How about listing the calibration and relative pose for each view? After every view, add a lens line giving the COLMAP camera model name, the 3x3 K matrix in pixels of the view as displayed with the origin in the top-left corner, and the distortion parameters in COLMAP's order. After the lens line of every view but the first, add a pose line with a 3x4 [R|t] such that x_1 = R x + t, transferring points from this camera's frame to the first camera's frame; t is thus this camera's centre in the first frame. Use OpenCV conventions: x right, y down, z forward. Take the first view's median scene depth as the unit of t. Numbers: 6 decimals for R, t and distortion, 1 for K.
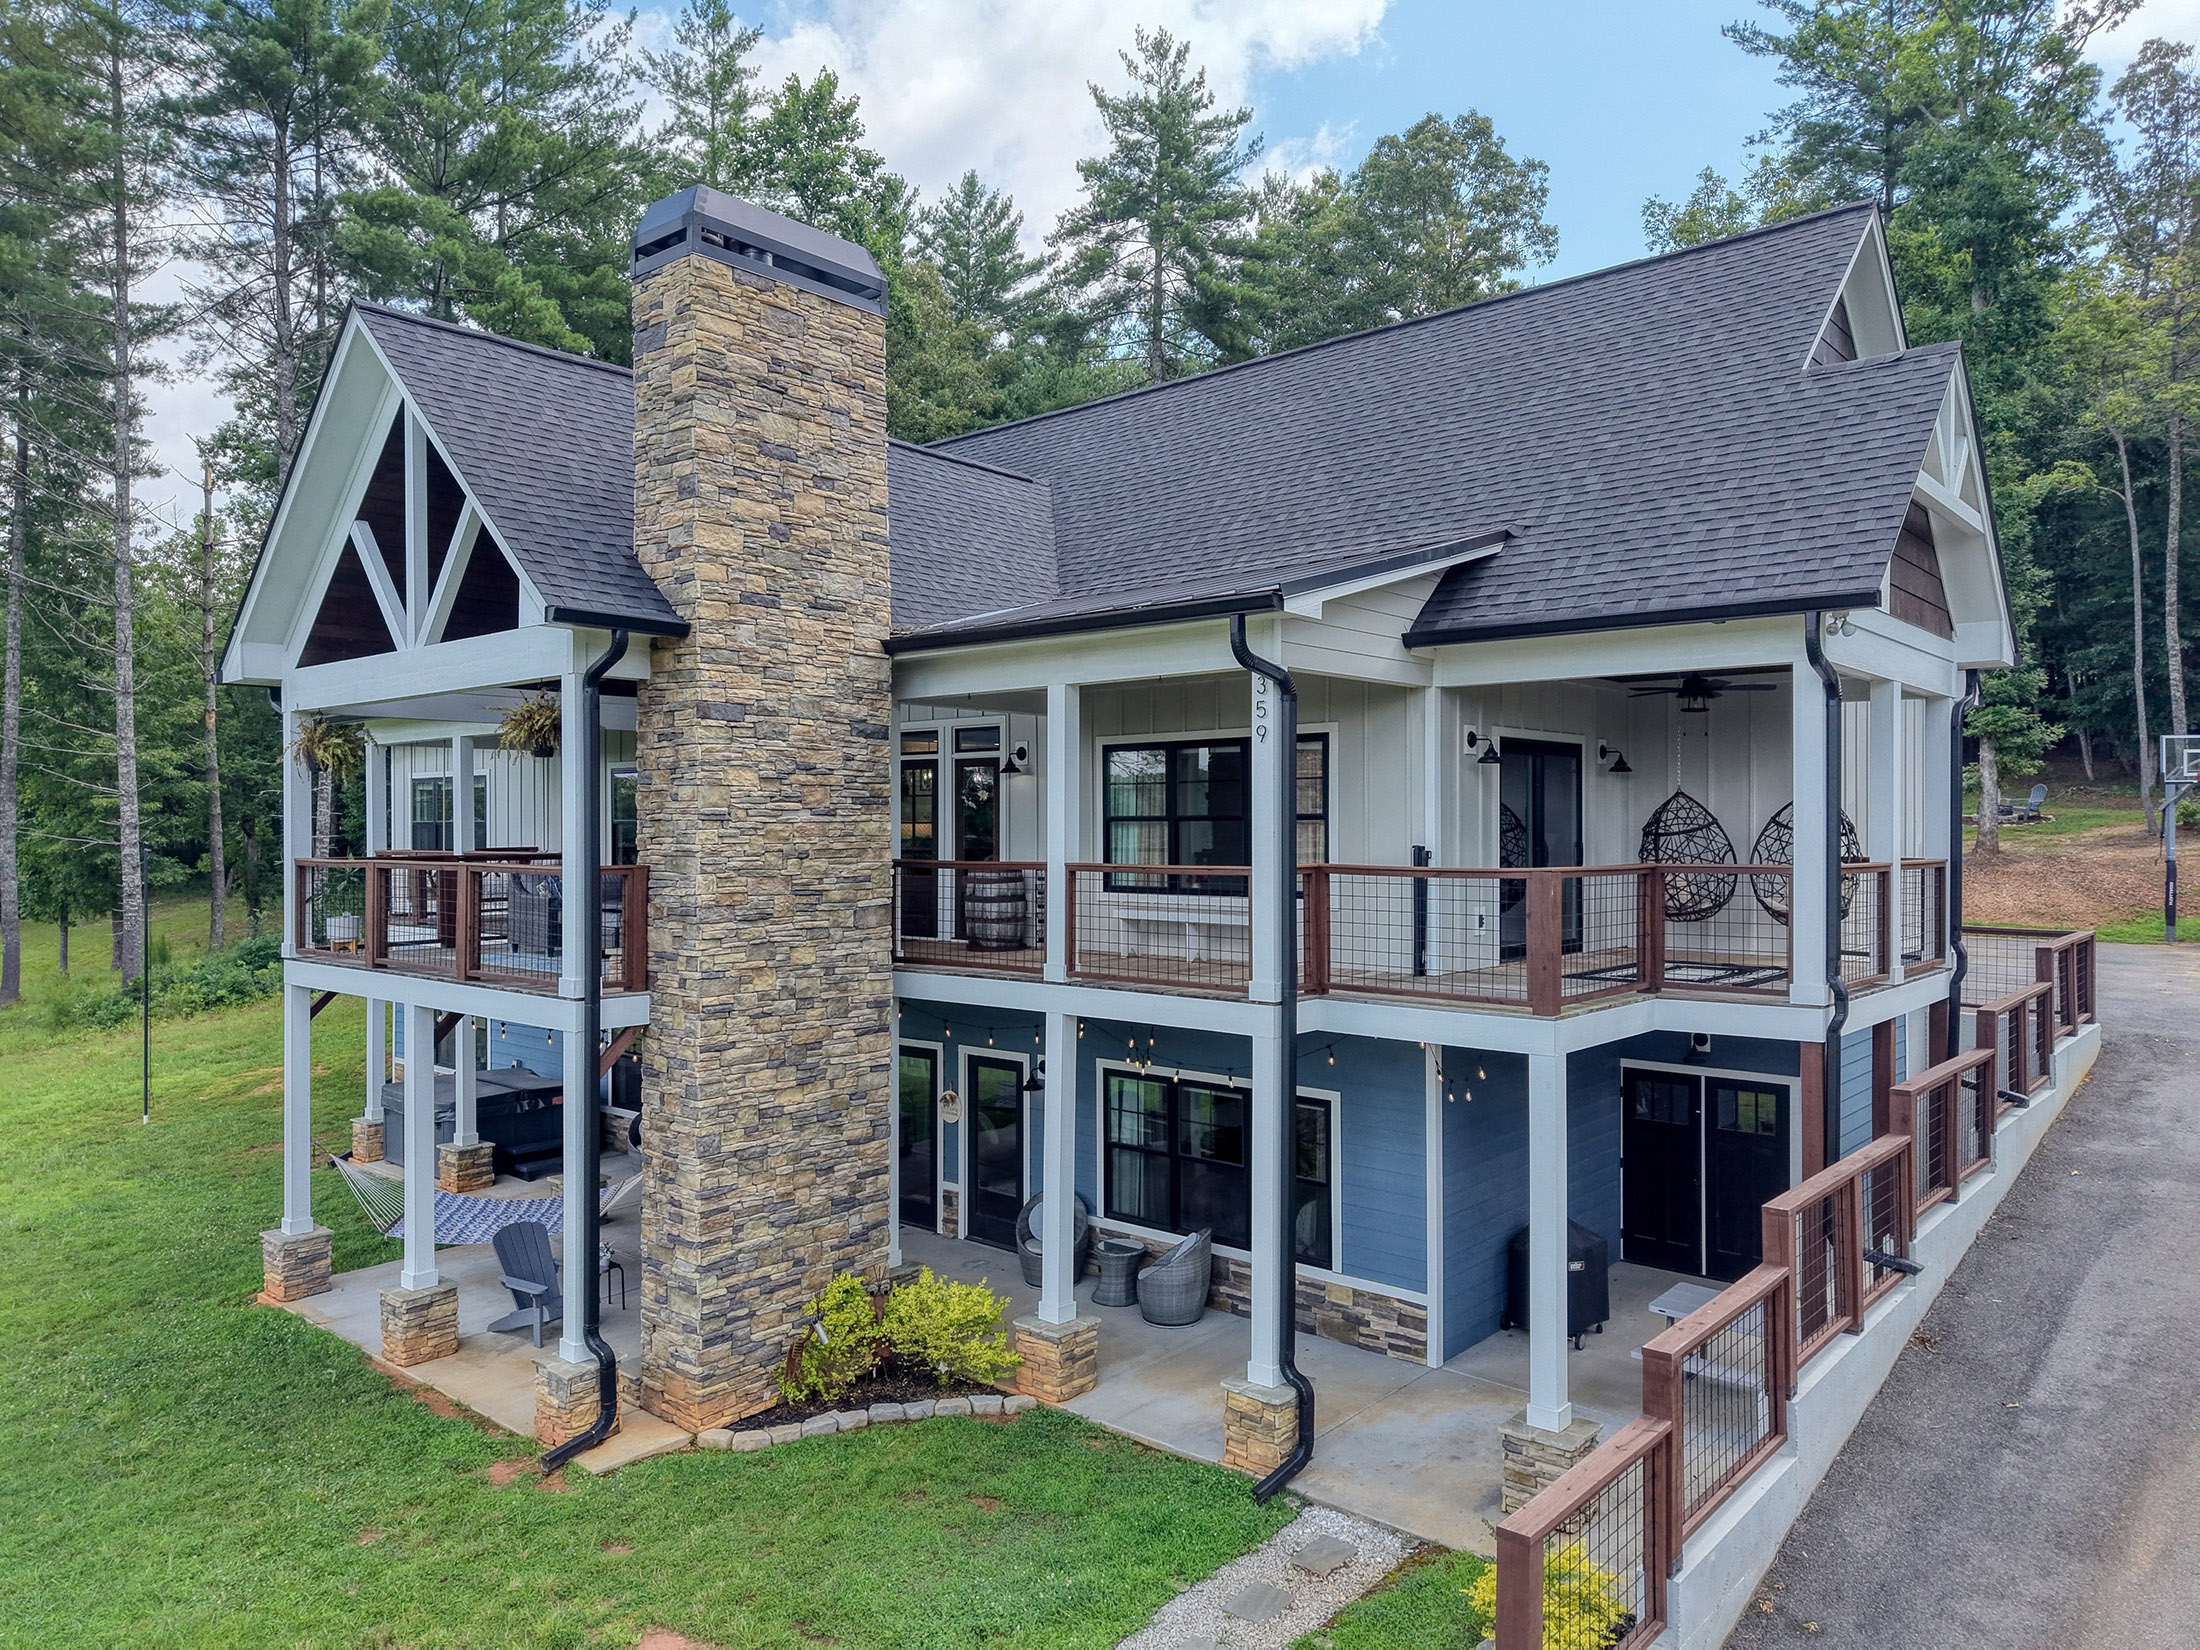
lens RADIAL K [[1480.7, 0, 1100.0], [0, 1480.7, 825.0], [0, 0, 1]] dist [0.047990, -0.033857]
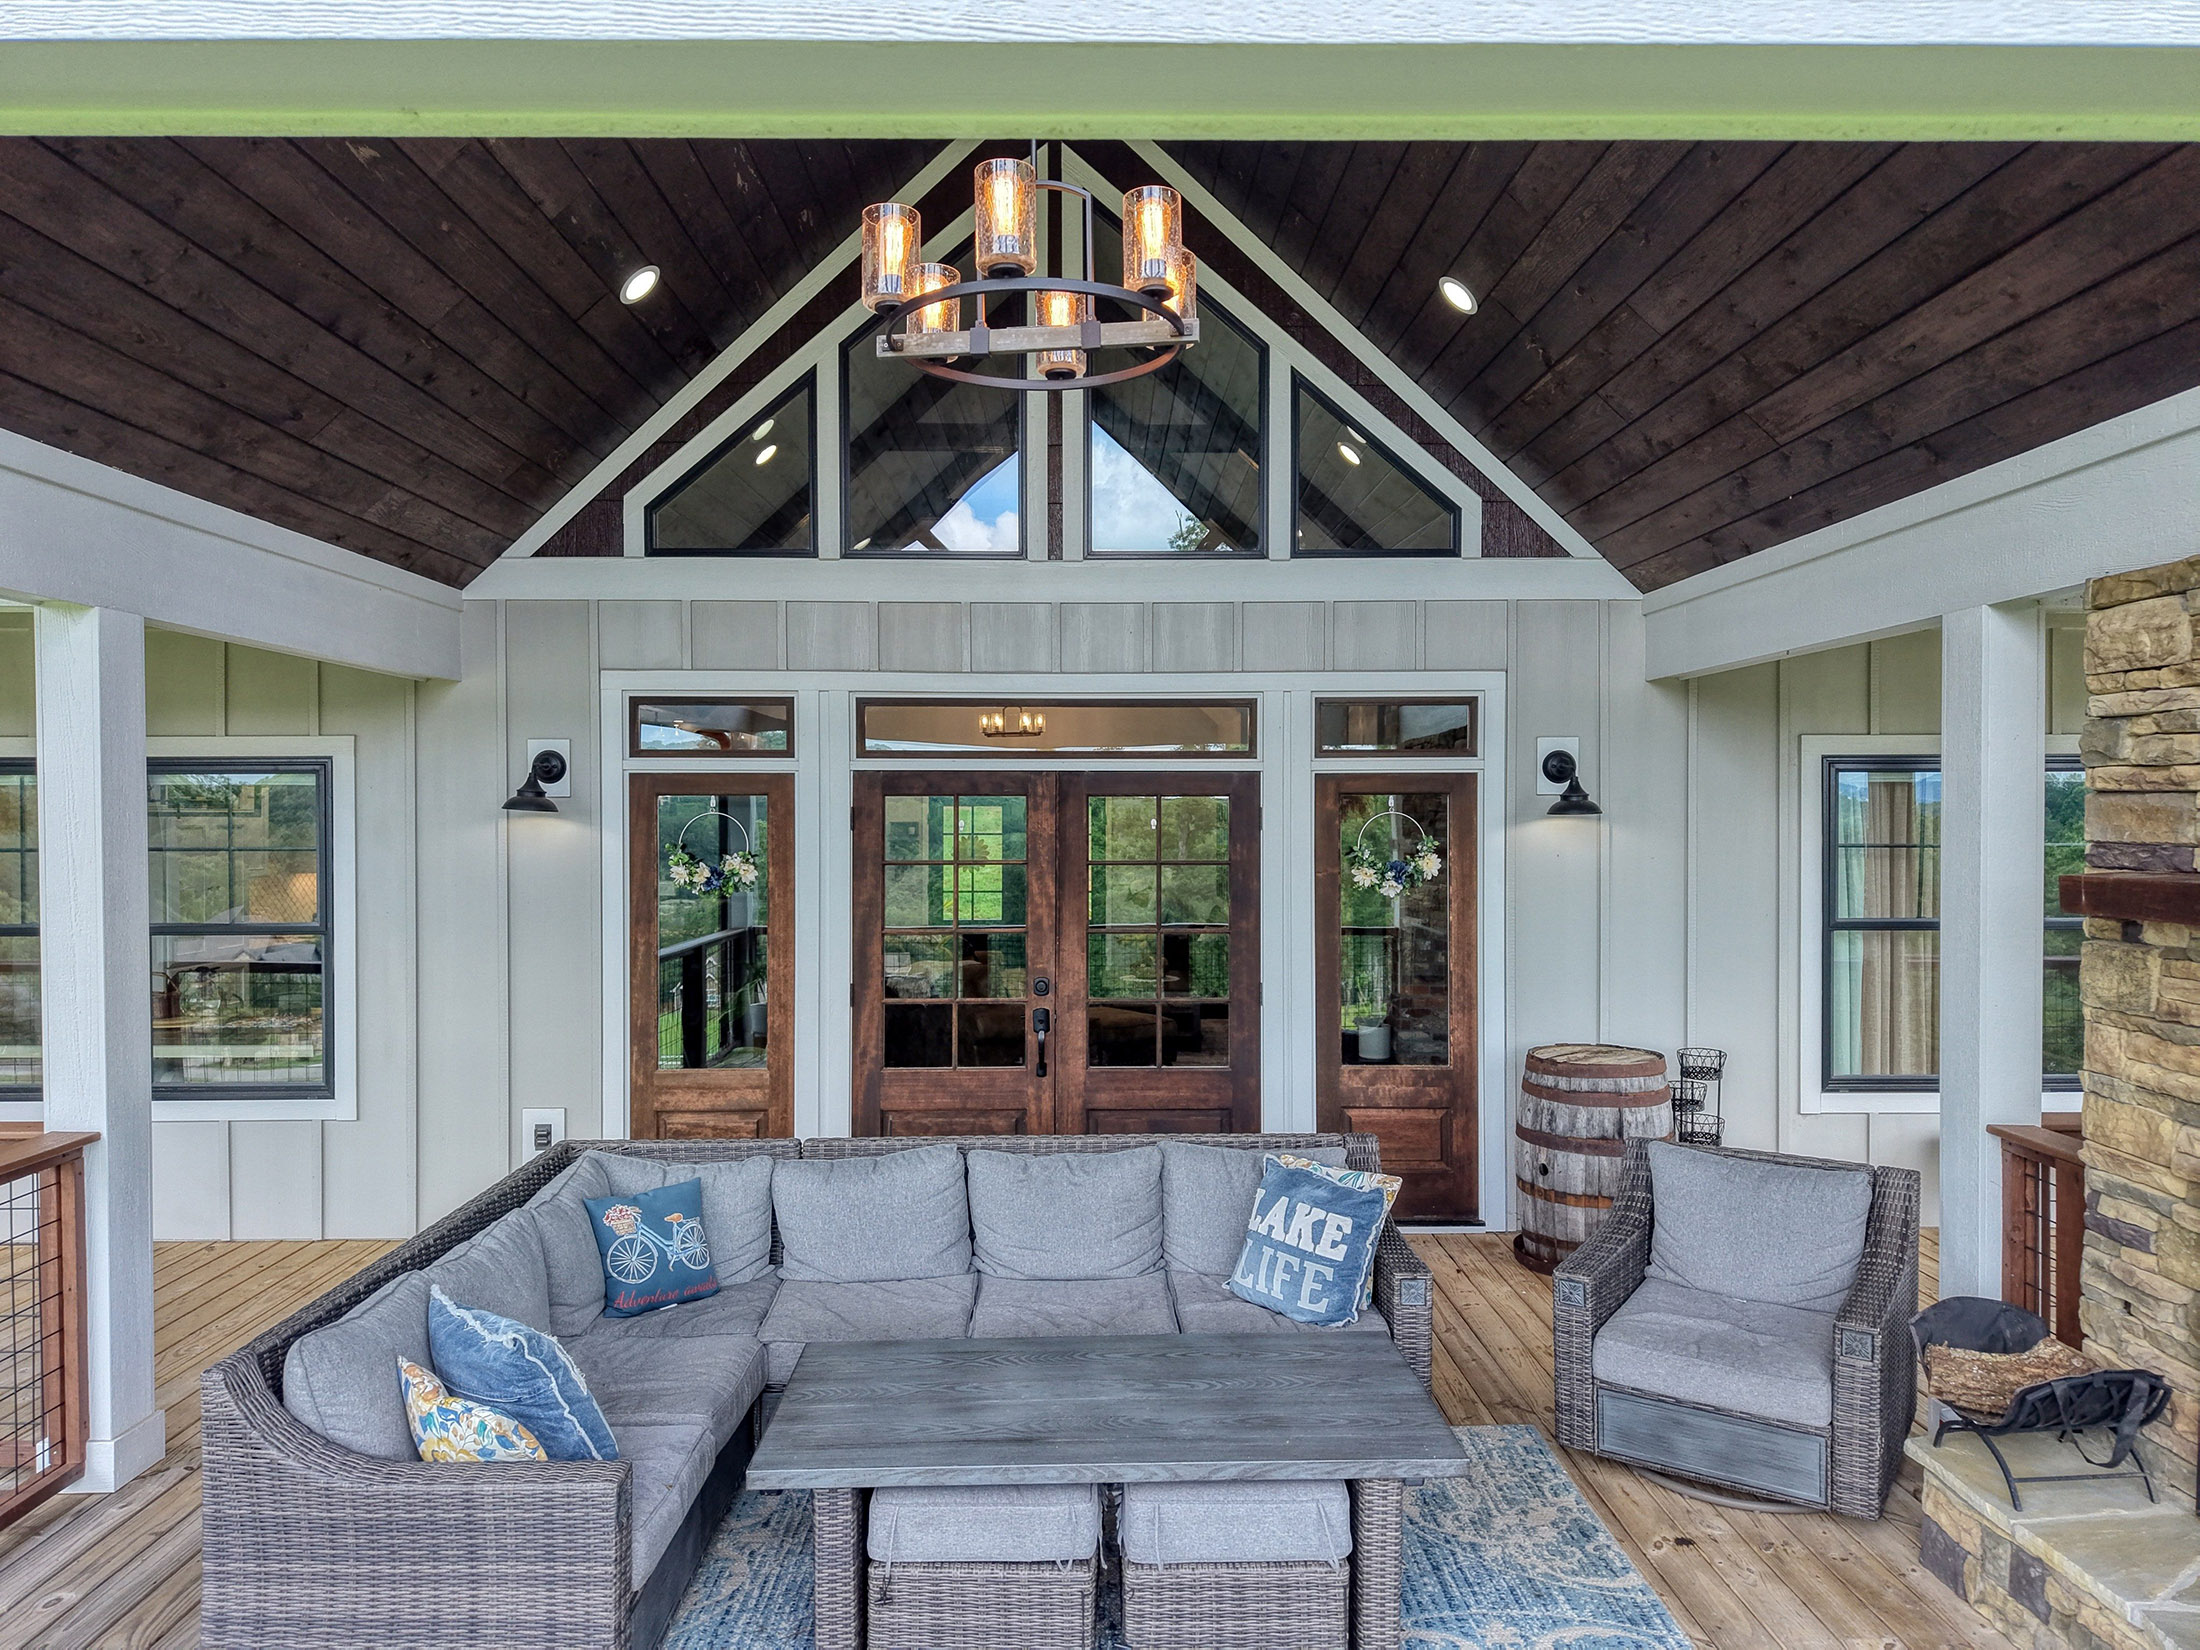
lens RADIAL K [[1480.7, 0, 1100.0], [0, 1480.7, 825.0], [0, 0, 1]] dist [0.047990, -0.033857]
pose [[0.744655, -0.007857, 0.667403, -0.509193], [-0.001573, 0.999907, 0.013526, -0.044631], [-0.667448, -0.011122, 0.744574, 0.926395]]
